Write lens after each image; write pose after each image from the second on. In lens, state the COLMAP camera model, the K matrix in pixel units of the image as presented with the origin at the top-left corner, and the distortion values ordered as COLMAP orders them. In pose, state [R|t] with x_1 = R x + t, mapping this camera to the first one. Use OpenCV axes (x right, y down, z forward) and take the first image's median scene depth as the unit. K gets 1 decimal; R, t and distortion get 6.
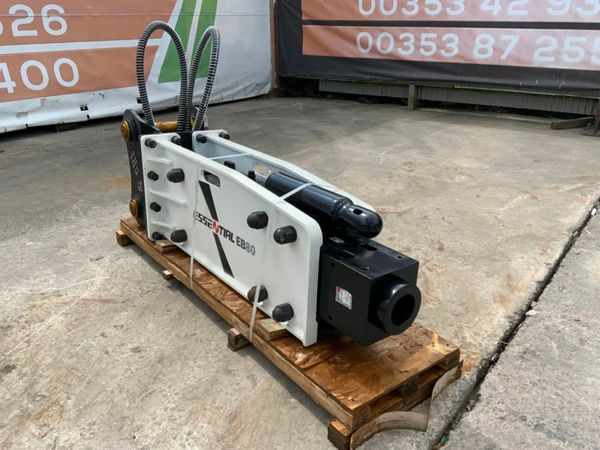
lens RADIAL K [[501.1, 0, 299.1], [0, 501.1, 224.8], [0, 0, 1]] dist [0.037077, -0.080072]
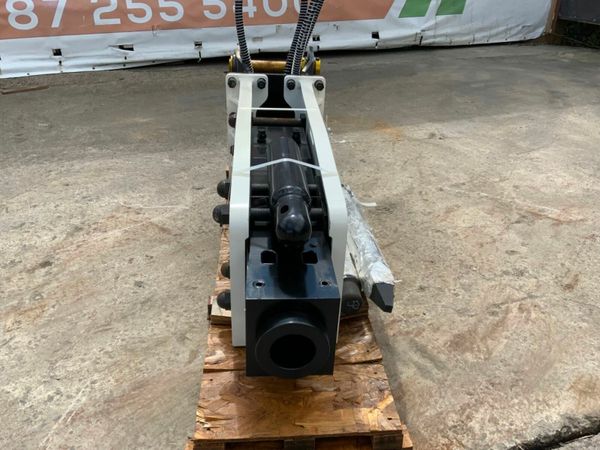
lens RADIAL K [[501.1, 0, 297.8], [0, 501.1, 225.7], [0, 0, 1]] dist [0.037077, -0.080072]
pose [[0.831050, 0.267132, -0.487848, 0.342128], [-0.206908, 0.962646, 0.174650, -0.093242], [0.516280, -0.044203, 0.855279, 0.241158]]
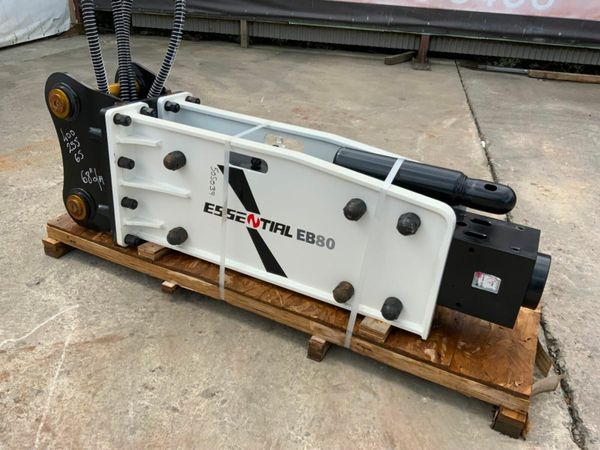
lens RADIAL K [[501.1, 0, 302.7], [0, 501.1, 228.2], [0, 0, 1]] dist [0.037077, -0.080072]
pose [[0.899076, -0.167584, 0.404447, -0.381900], [0.113656, 0.981506, 0.154037, -0.089539], [-0.422781, -0.092523, 0.901496, 0.210019]]
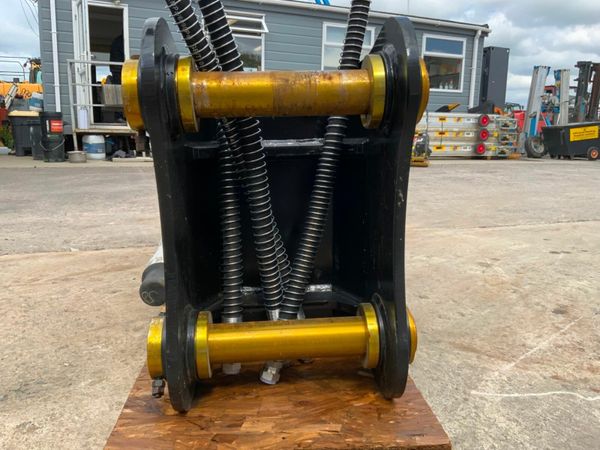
lens RADIAL K [[501.1, 0, 298.9], [0, 501.1, 223.7], [0, 0, 1]] dist [0.037077, -0.080072]
pose [[-0.842618, -0.122557, 0.524381, -0.494746], [0.176240, 0.857374, 0.483580, -0.300085], [-0.508856, 0.499890, -0.700839, 1.403248]]
